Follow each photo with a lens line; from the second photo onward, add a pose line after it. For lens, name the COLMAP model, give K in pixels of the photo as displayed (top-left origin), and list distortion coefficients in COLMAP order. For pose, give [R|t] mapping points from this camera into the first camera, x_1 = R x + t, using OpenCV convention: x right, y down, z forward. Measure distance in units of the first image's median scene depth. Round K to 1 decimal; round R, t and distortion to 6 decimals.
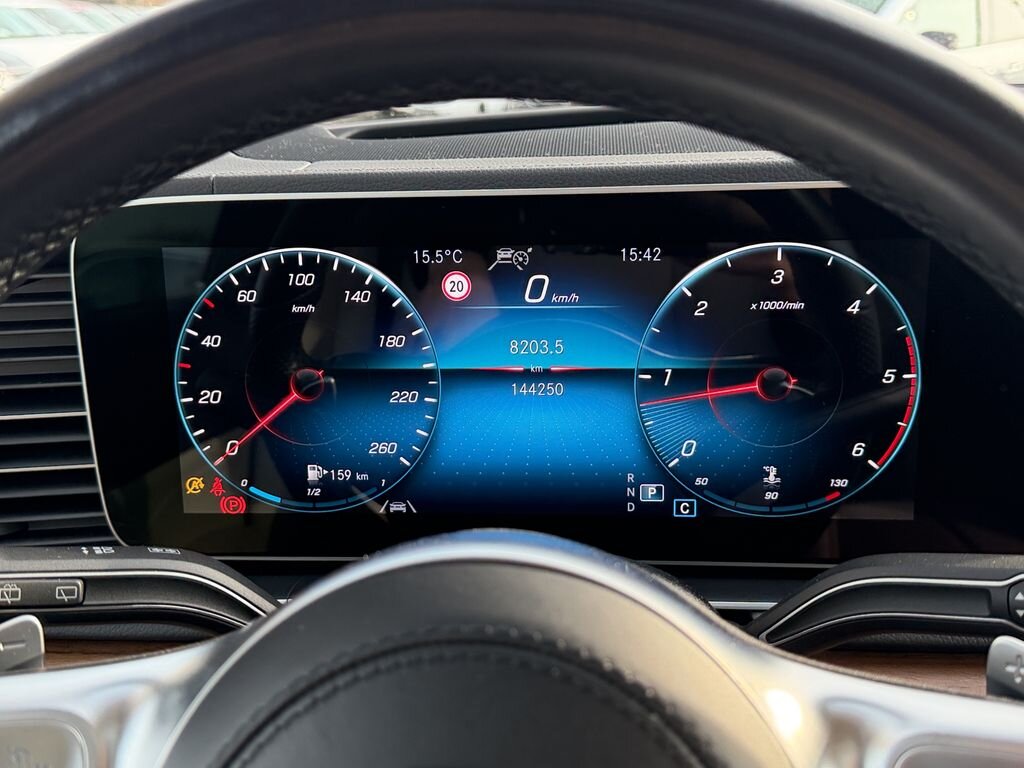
lens RADIAL K [[1099.6, 0, 508.9], [0, 1099.6, 389.4], [0, 0, 1]] dist [0.179537, -0.458777]
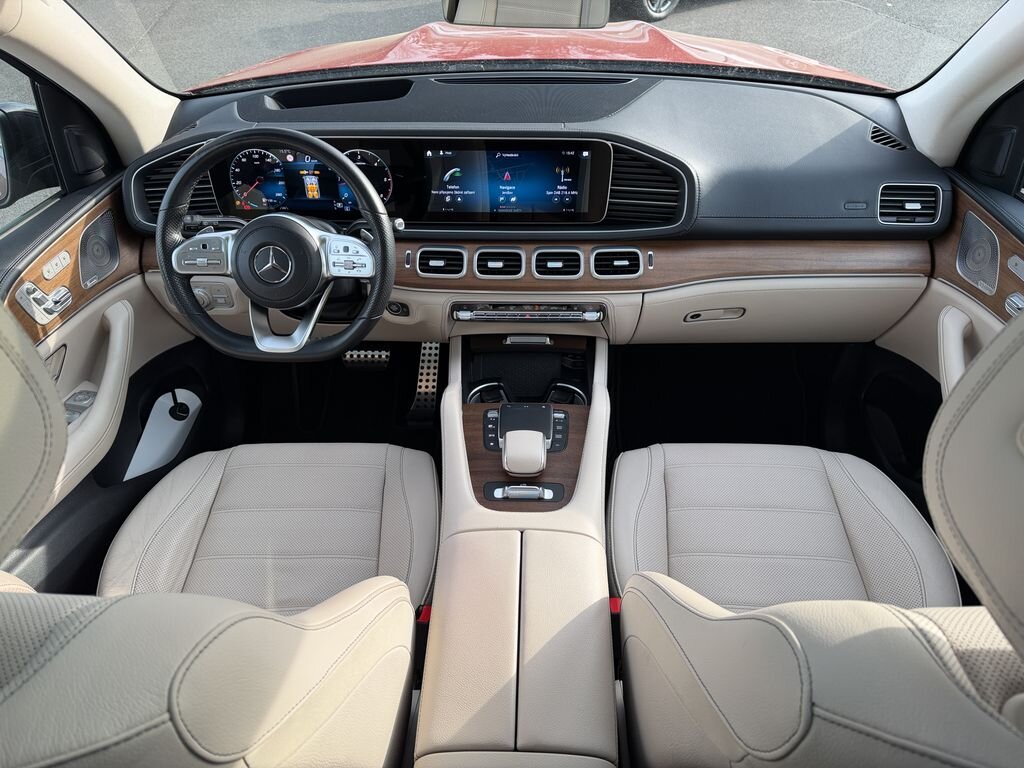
lens RADIAL K [[726.5, 0, 511.8], [0, 726.5, 394.4], [0, 0, 1]] dist [0.168648, -0.391472]
pose [[0.999284, -0.011467, 0.036057, 0.735860], [-0.001940, 0.936187, 0.351496, -0.252012], [-0.037787, -0.351314, 0.935495, -2.196491]]
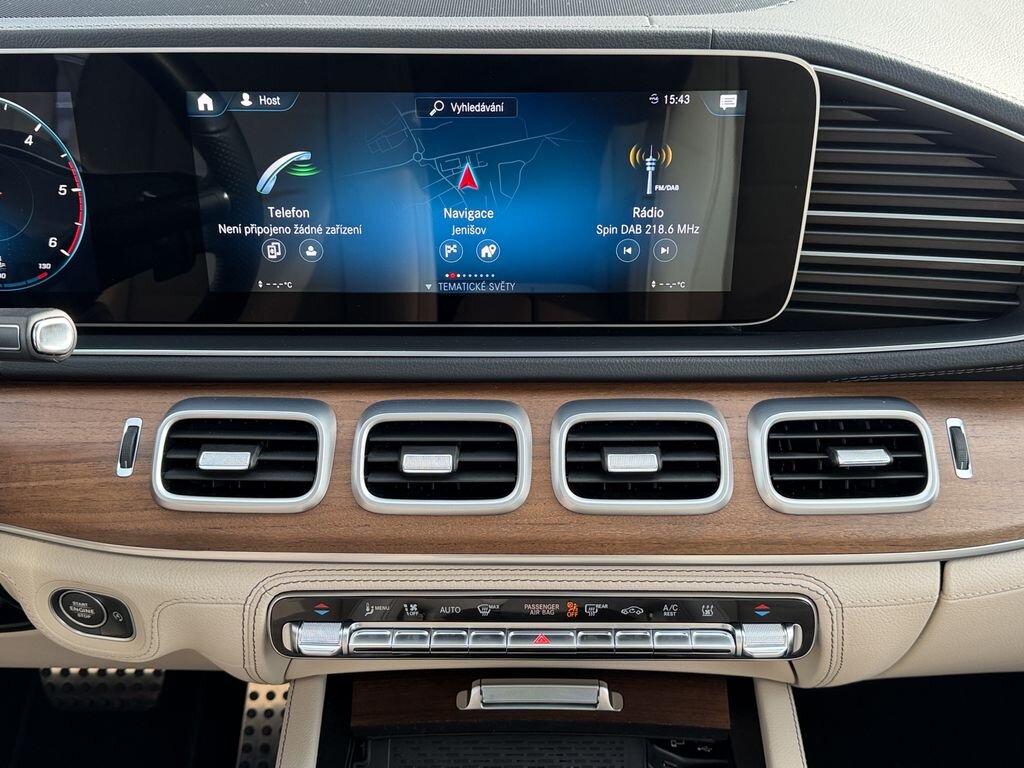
lens RADIAL K [[1099.6, 0, 508.9], [0, 1099.6, 389.4], [0, 0, 1]] dist [0.179537, -0.458777]
pose [[0.998571, -0.010747, 0.052358, 0.812506], [0.001099, 0.983496, 0.180927, -0.018773], [-0.053438, -0.180611, 0.982102, -0.460244]]
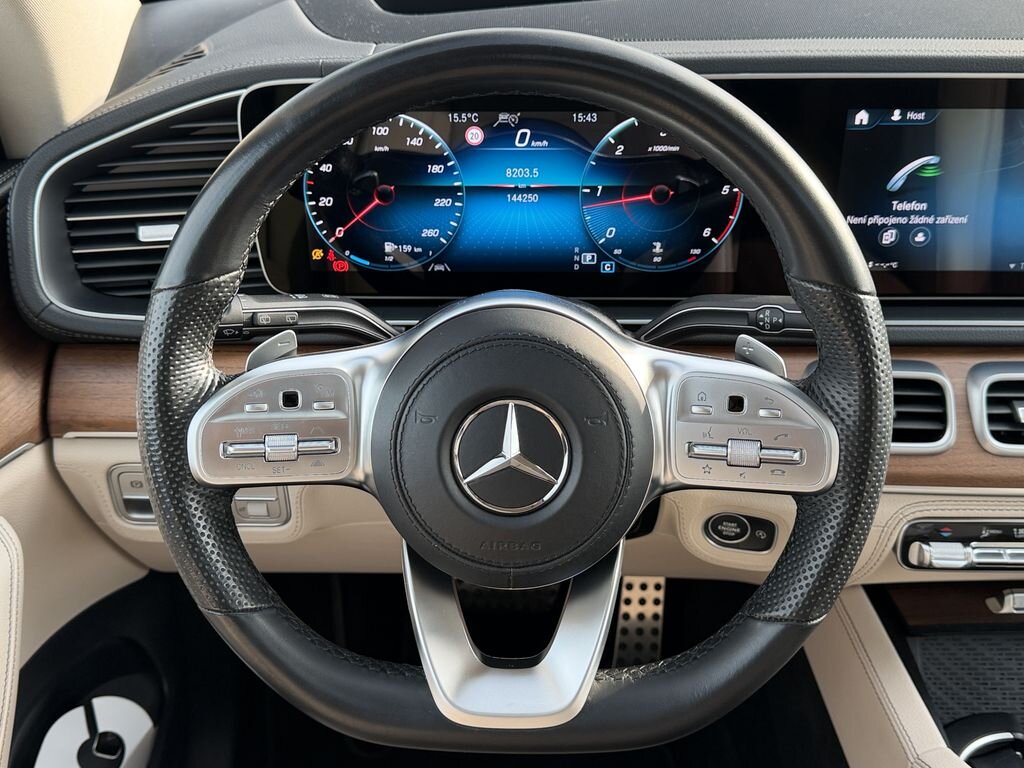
lens RADIAL K [[1099.6, 0, 508.9], [0, 1099.6, 389.4], [0, 0, 1]] dist [0.179537, -0.458777]
pose [[0.998962, -0.012720, 0.043749, -0.073270], [0.001296, 0.967782, 0.251788, -0.143673], [-0.045542, -0.251469, 0.966793, -0.714413]]
